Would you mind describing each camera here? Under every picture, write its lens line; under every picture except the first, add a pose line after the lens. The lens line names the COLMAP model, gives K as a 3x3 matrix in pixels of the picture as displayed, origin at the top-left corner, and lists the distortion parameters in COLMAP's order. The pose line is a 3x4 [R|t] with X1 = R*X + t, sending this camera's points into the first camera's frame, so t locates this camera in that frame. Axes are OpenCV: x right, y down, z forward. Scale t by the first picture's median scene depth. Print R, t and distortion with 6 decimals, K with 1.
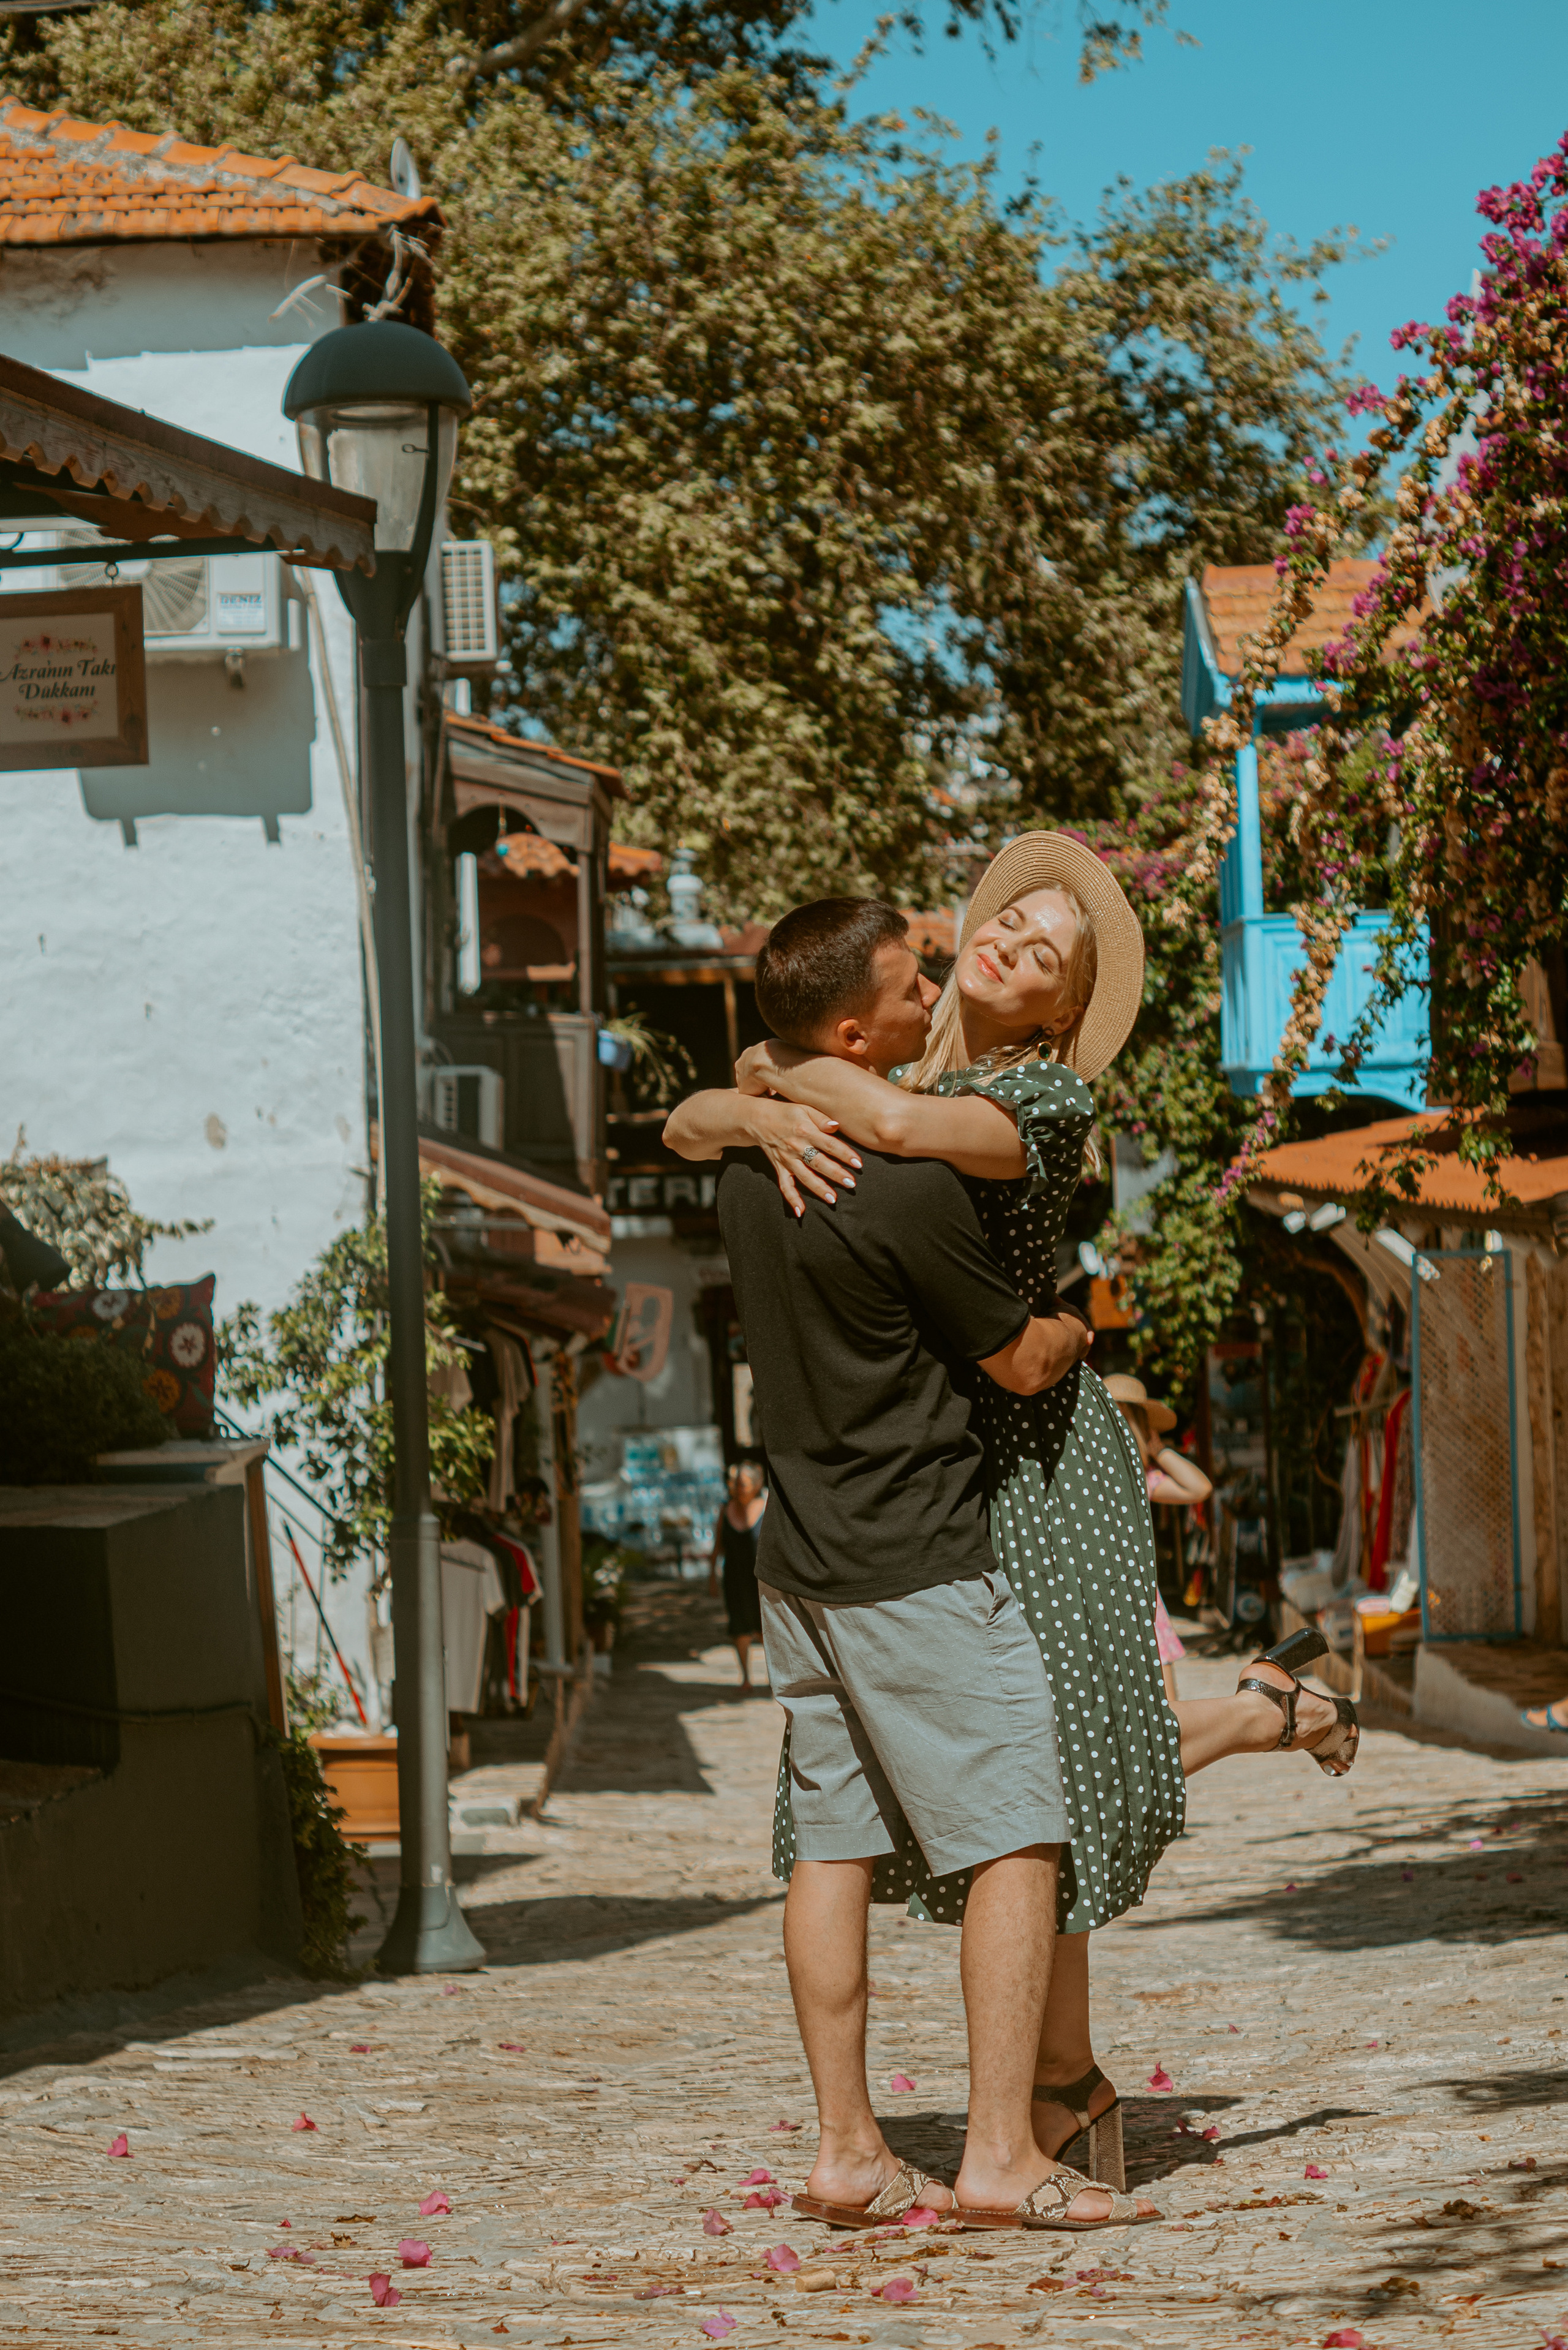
lens RADIAL K [[5238.1, 0, 784.0], [0, 5238.1, 1175.0], [0, 0, 1]] dist [-0.249643, 0.384860]
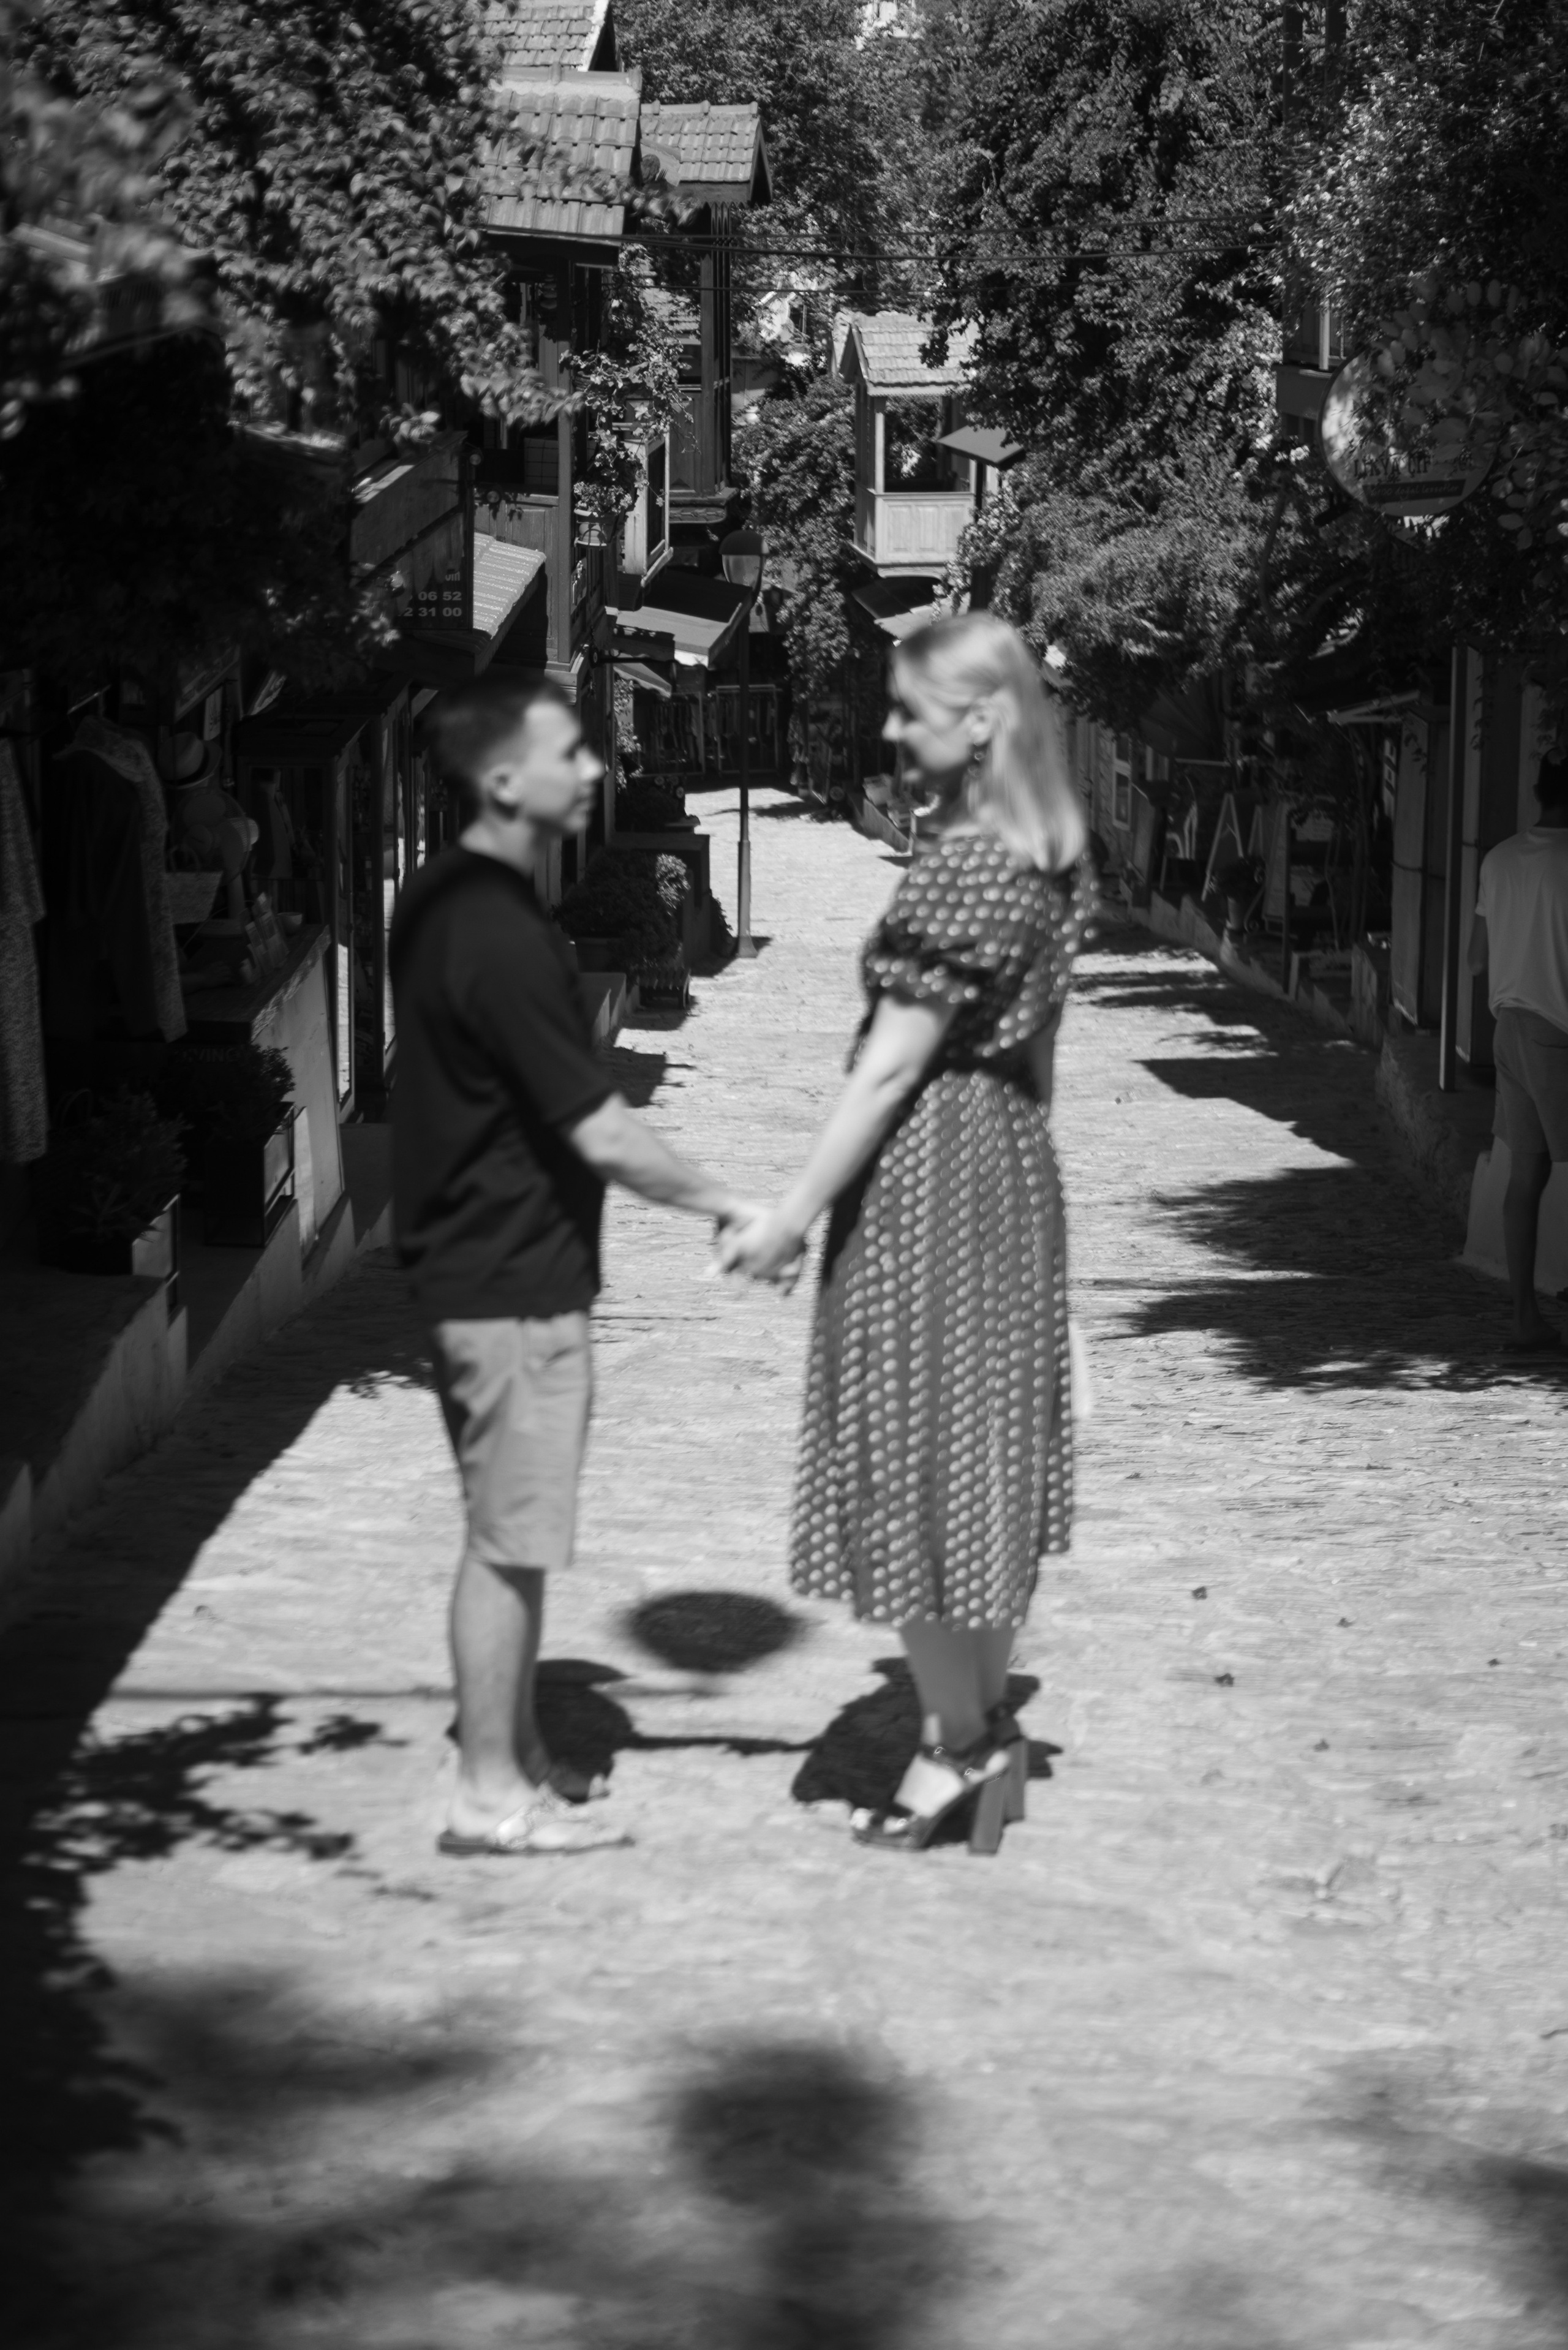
lens RADIAL K [[5238.1, 0, 784.0], [0, 5238.1, 1175.0], [0, 0, 1]] dist [-0.249643, 0.384860]
pose [[0.992523, 0.014575, 0.121188, -0.175464], [-0.036370, 0.983060, 0.179641, -0.135120], [-0.116517, -0.182705, 0.976239, -0.975463]]
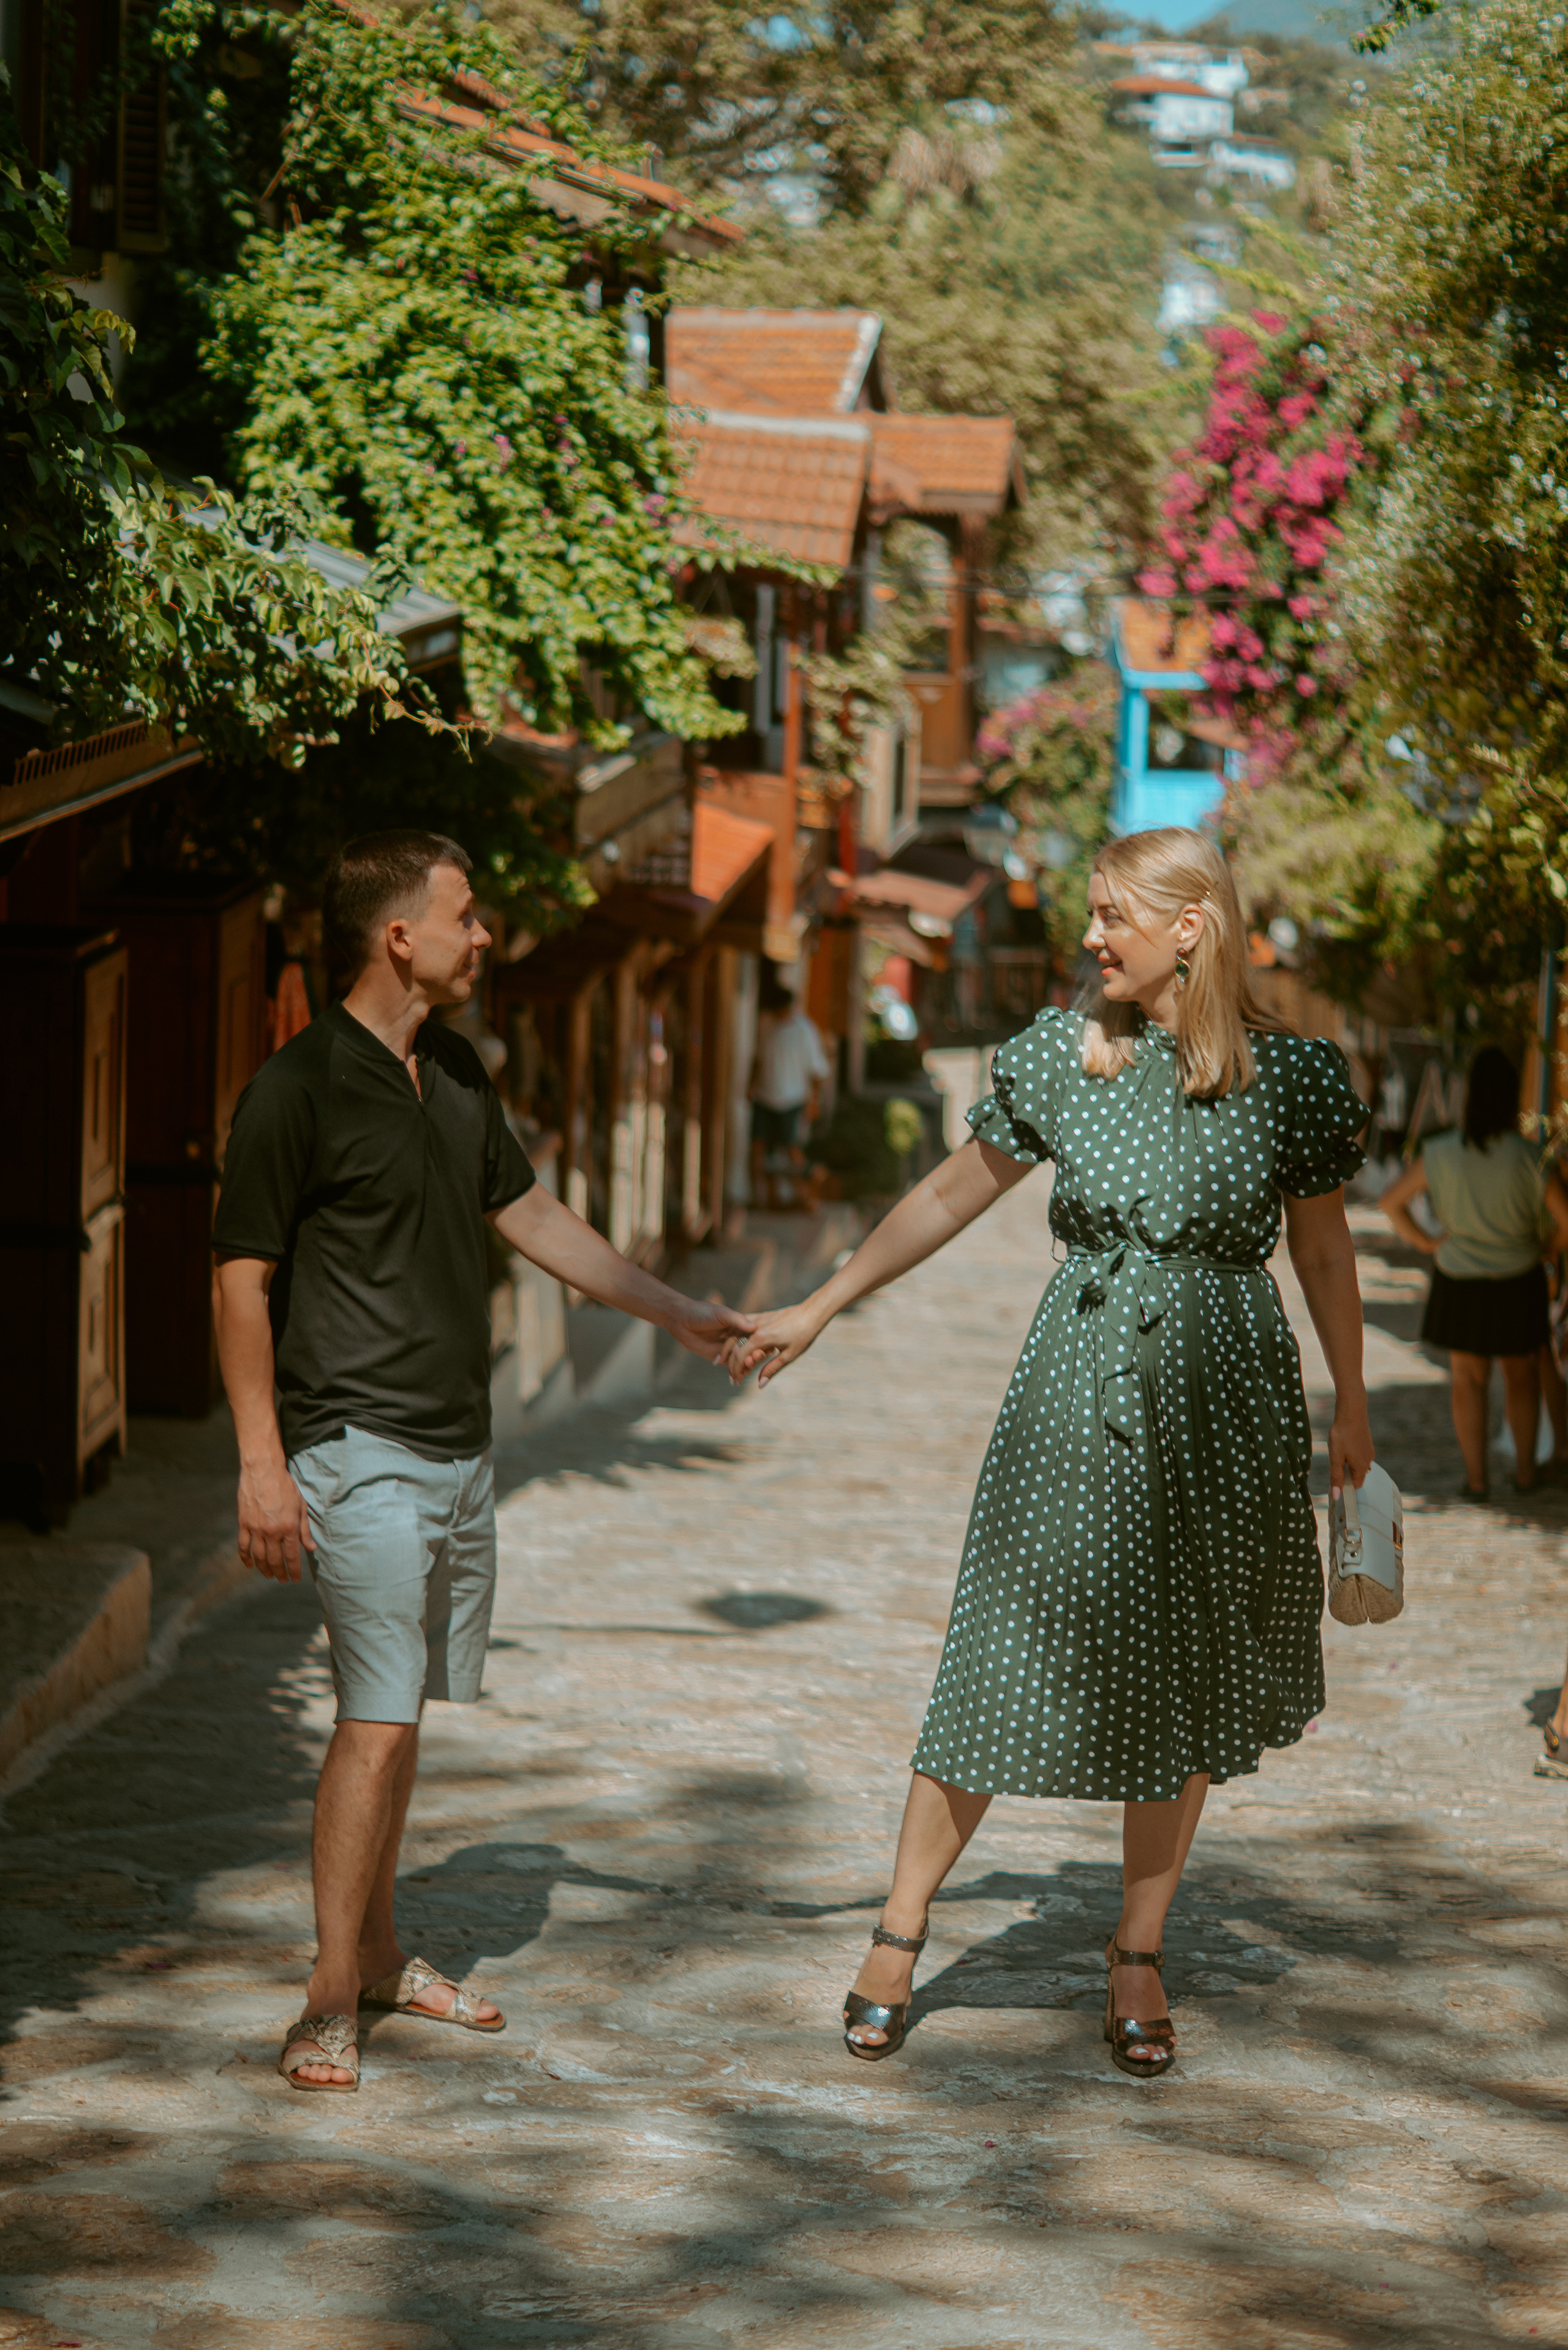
lens RADIAL K [[5238.1, 0, 784.0], [0, 5238.1, 1175.0], [0, 0, 1]] dist [-0.249643, 0.384860]
pose [[0.996510, 0.053353, 0.064196, -0.149279], [-0.061478, 0.989329, 0.132096, -0.192902], [-0.056464, -0.135581, 0.989156, -1.651332]]
